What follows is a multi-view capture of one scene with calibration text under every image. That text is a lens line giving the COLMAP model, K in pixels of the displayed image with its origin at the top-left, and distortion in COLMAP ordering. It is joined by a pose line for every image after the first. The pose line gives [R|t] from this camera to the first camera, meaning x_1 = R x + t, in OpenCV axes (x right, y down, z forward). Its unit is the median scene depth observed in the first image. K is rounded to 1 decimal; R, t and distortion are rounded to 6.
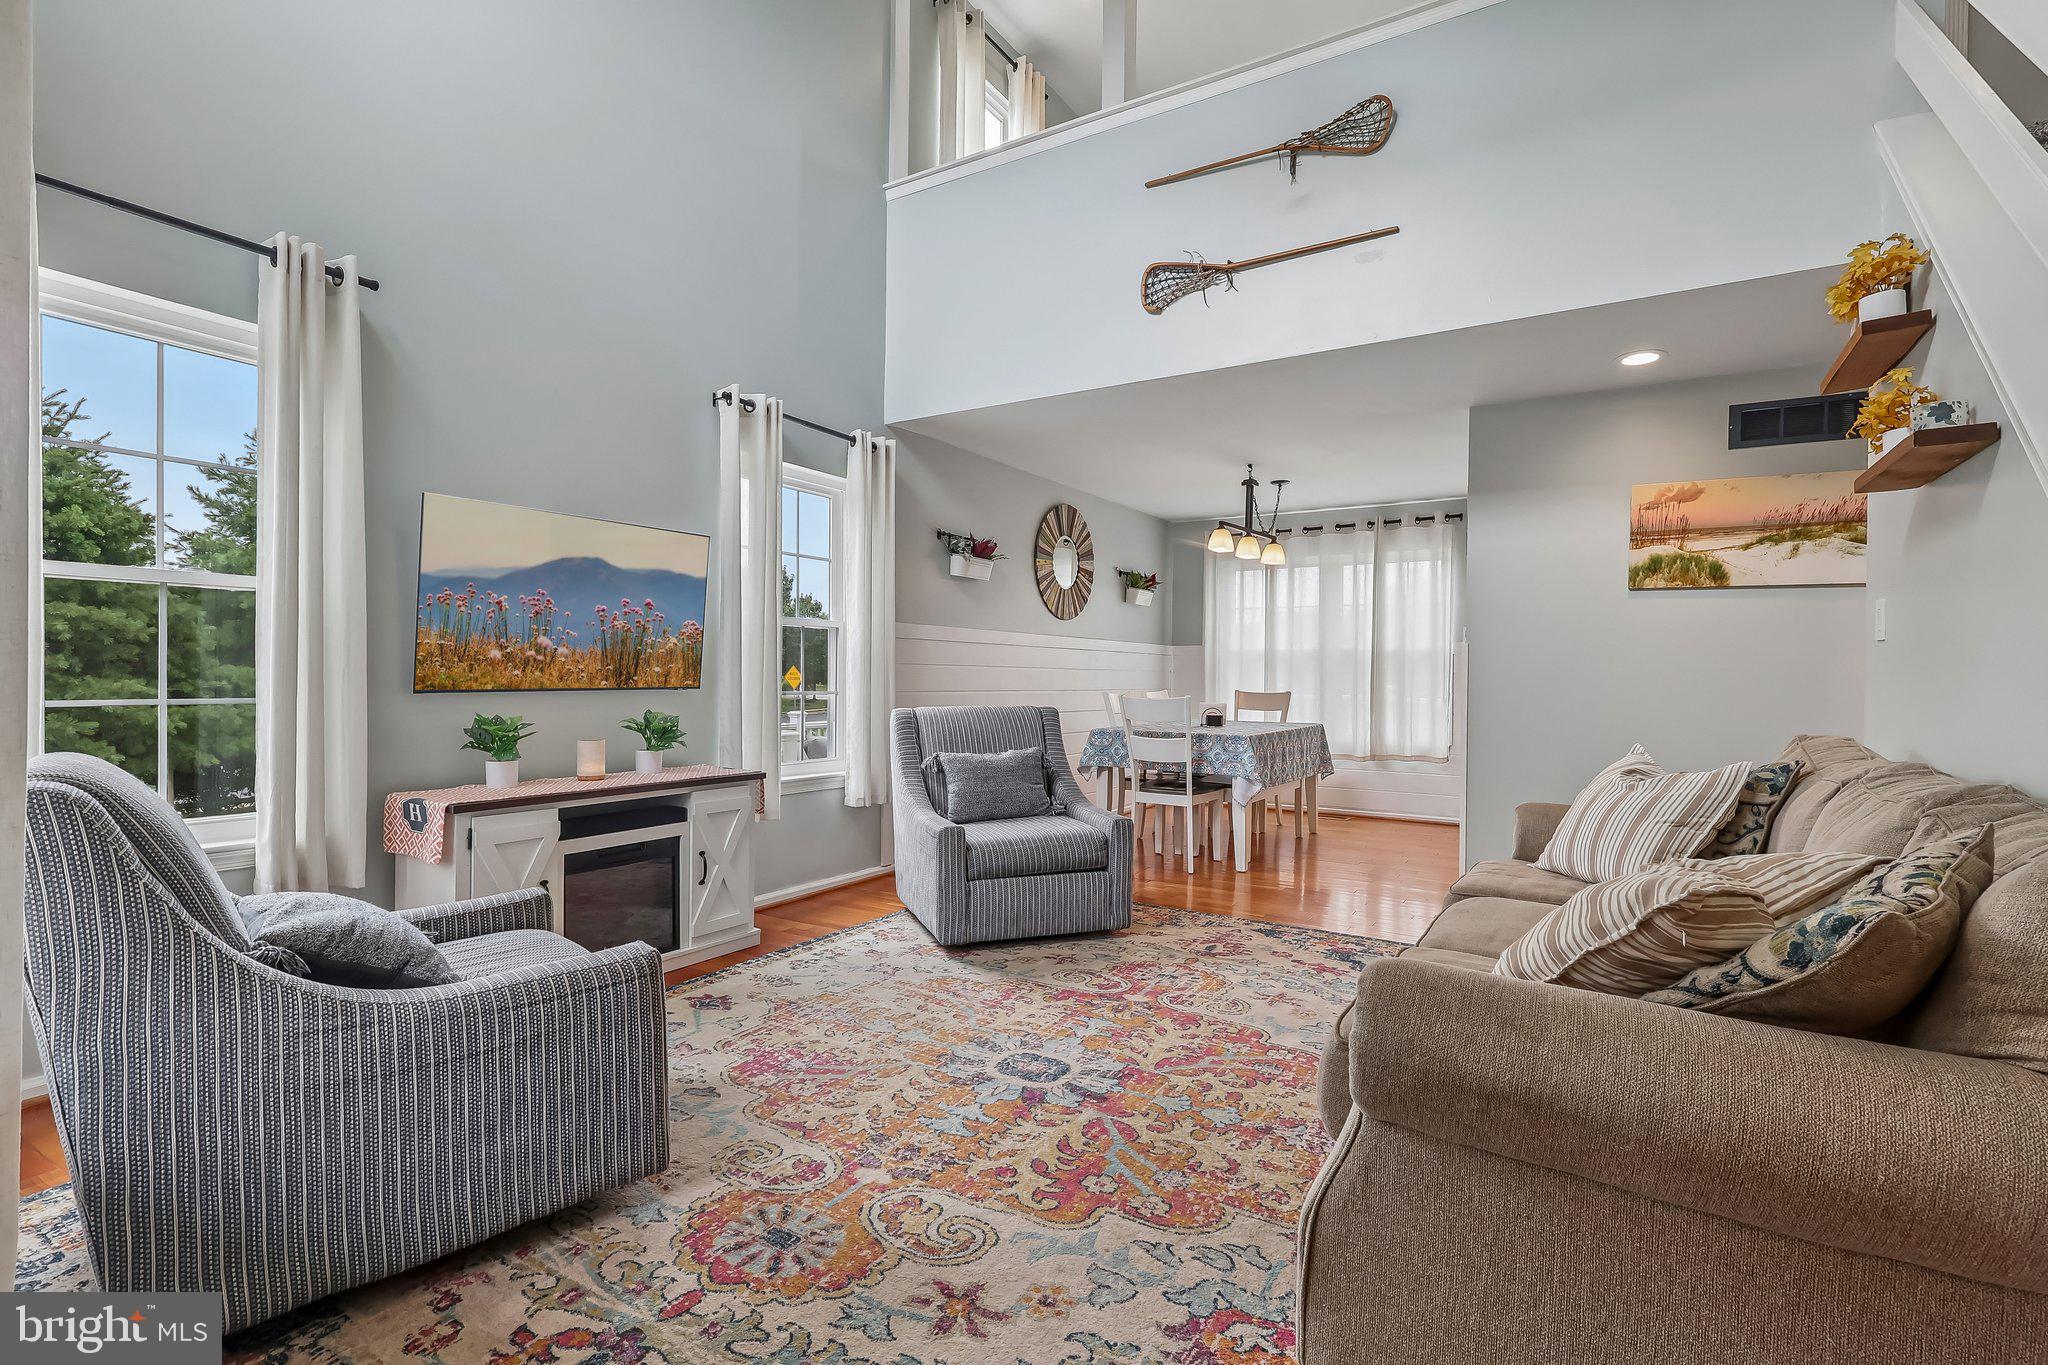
lens RADIAL K [[967.8, 0, 1010.6], [0, 967.8, 700.8], [0, 0, 1]] dist [0.003025, 0.000132]
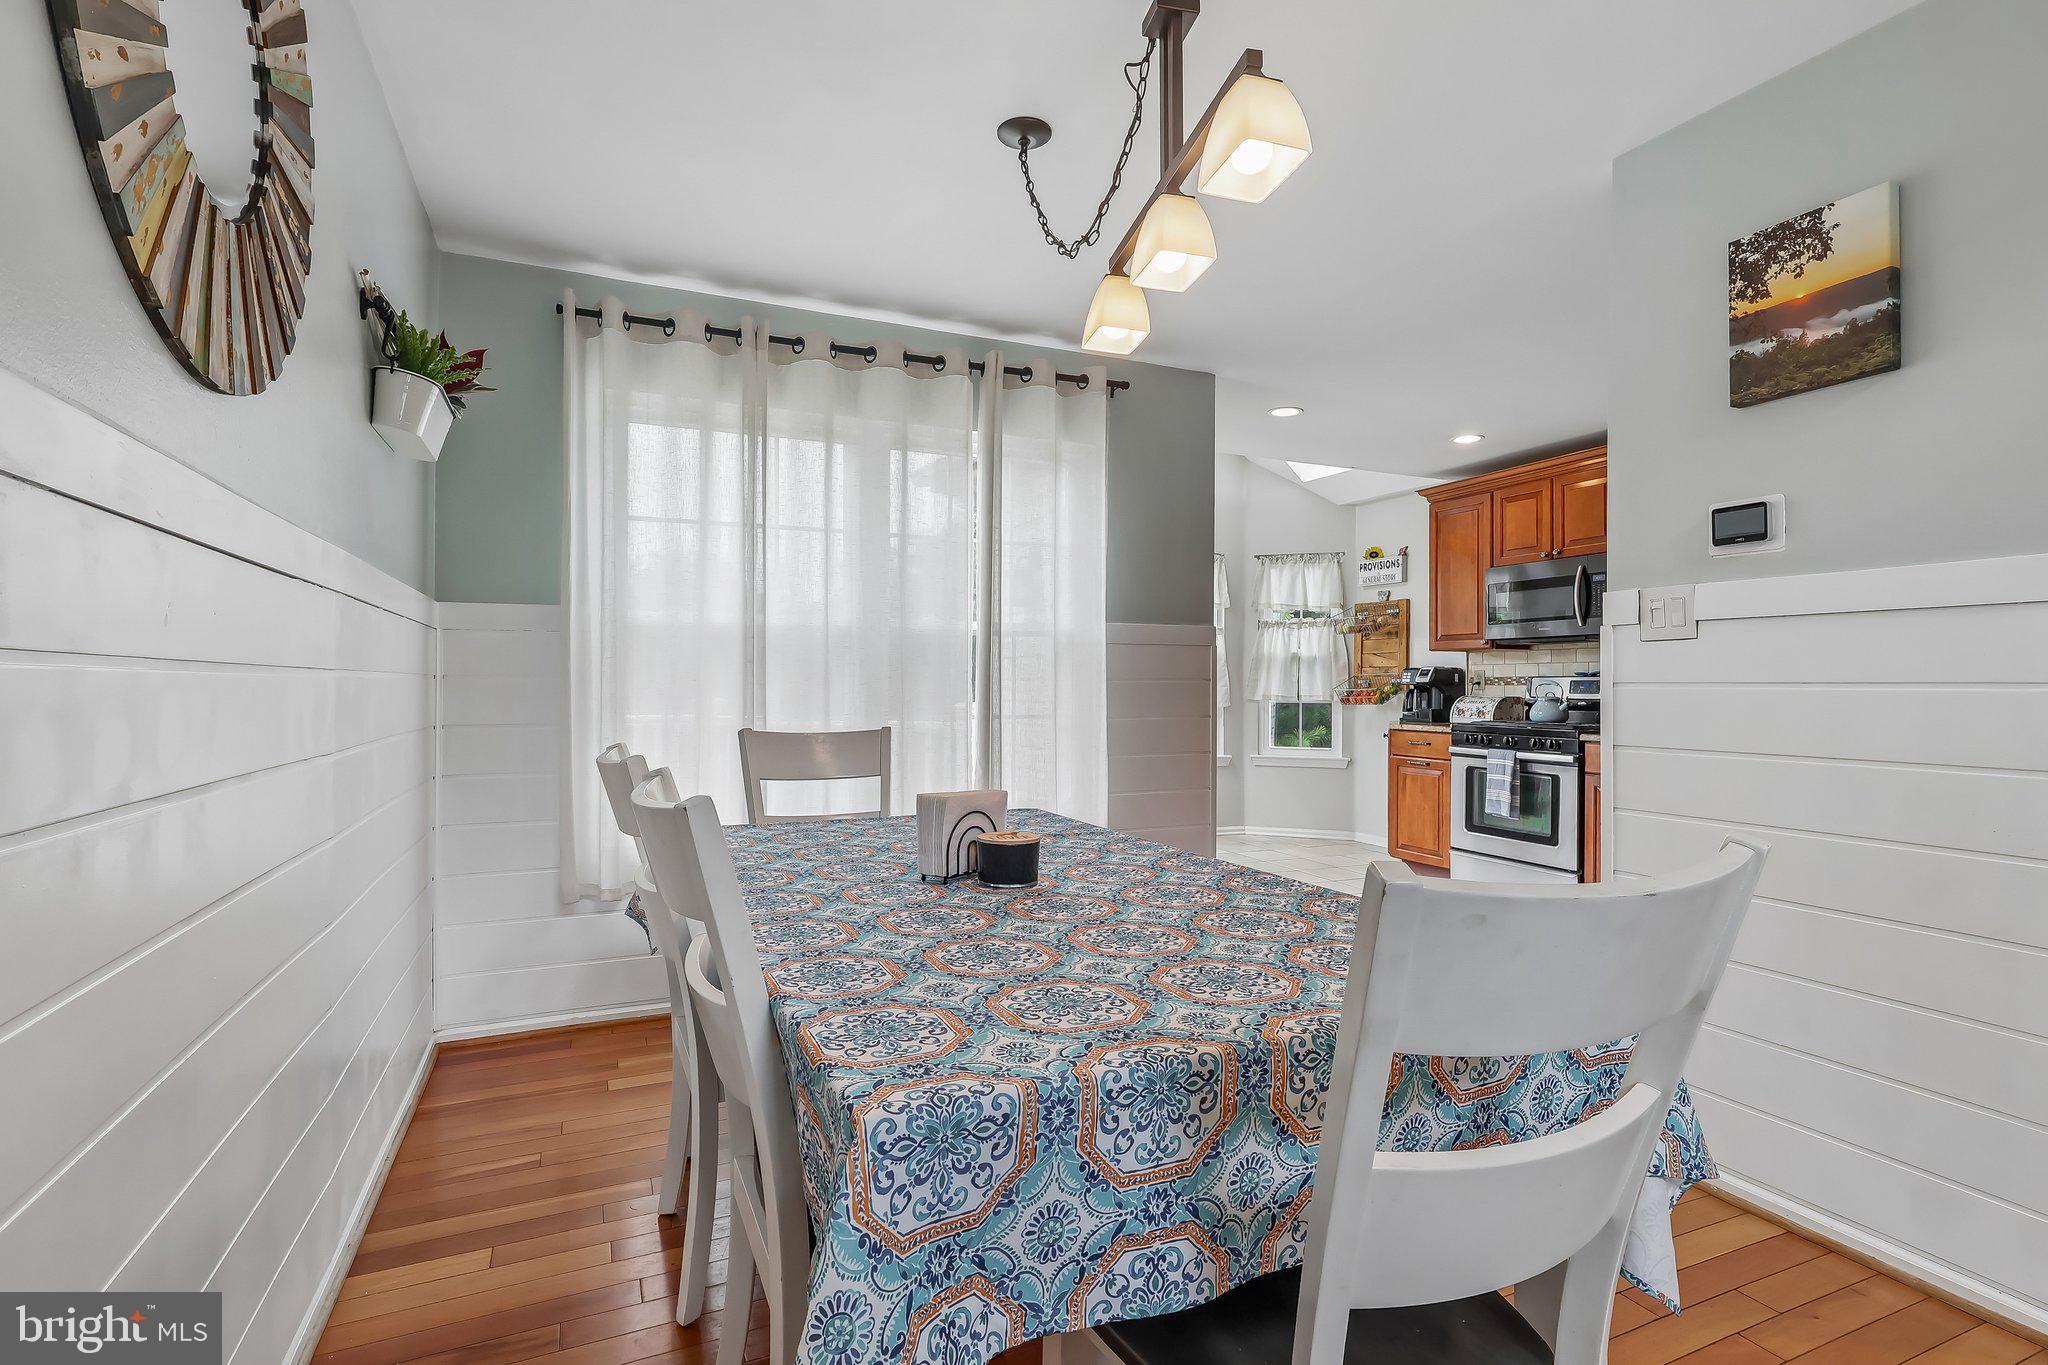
lens RADIAL K [[967.8, 0, 1034.1], [0, 967.8, 680.0], [0, 0, 1]] dist [0.003025, 0.000132]
pose [[0.557600, -0.004522, 0.830098, -0.006902], [0.022559, 0.999698, -0.009707, -0.047708], [-0.829803, 0.024139, 0.557534, 1.407590]]
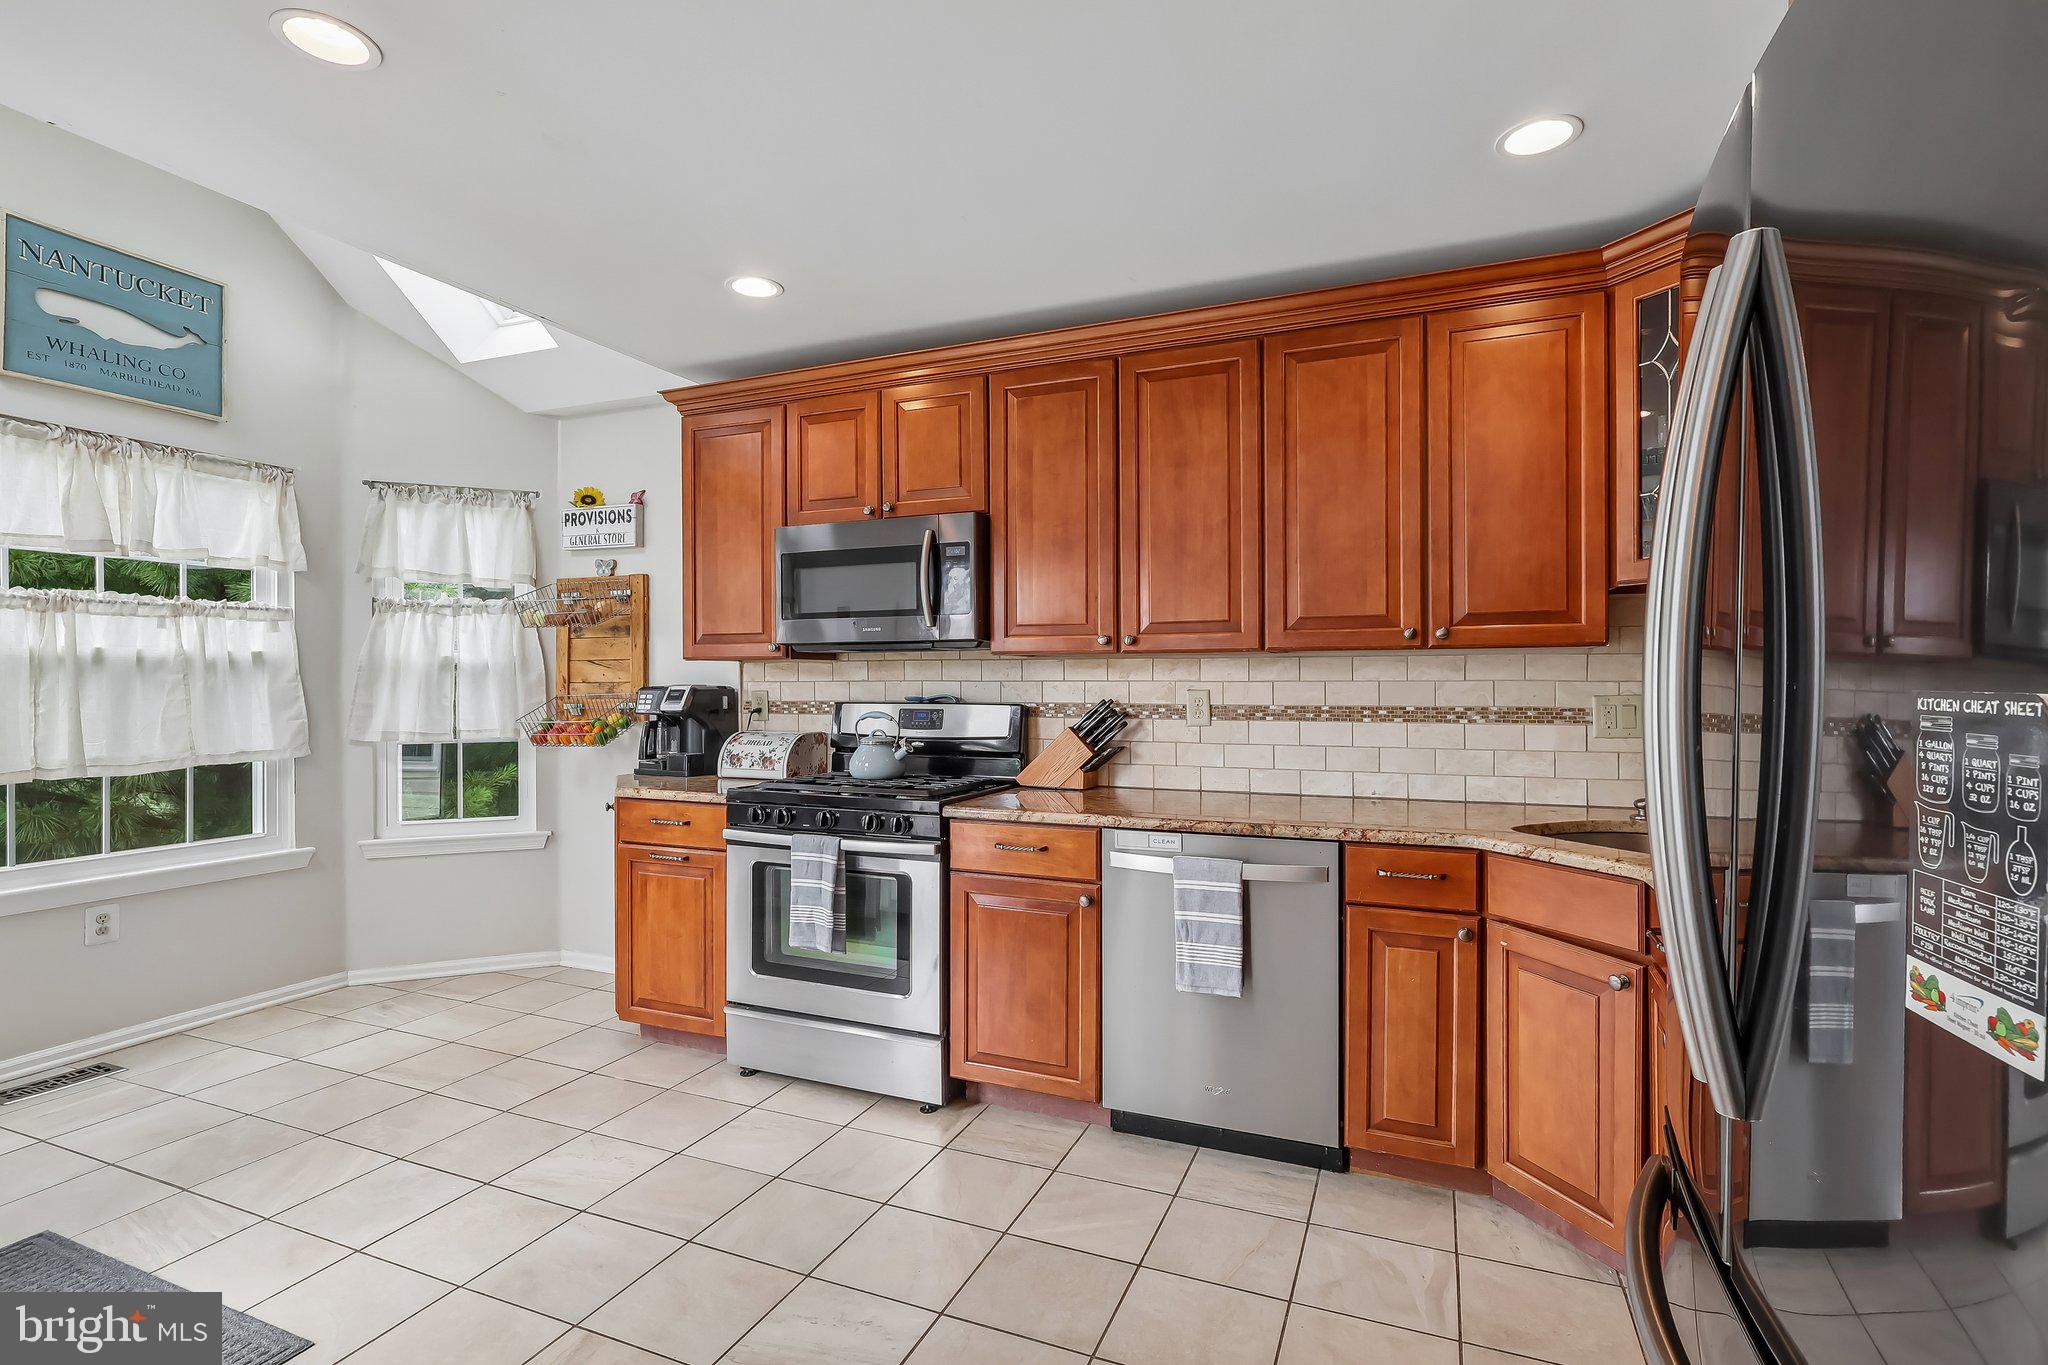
lens RADIAL K [[967.8, 0, 1028.7], [0, 967.8, 680.0], [0, 0, 1]] dist [0.003025, 0.000132]
pose [[-0.167799, -0.009197, 0.985778, 0.660464], [0.026620, 0.999550, 0.013857, -0.079683], [-0.985462, 0.028566, -0.167479, 1.575900]]
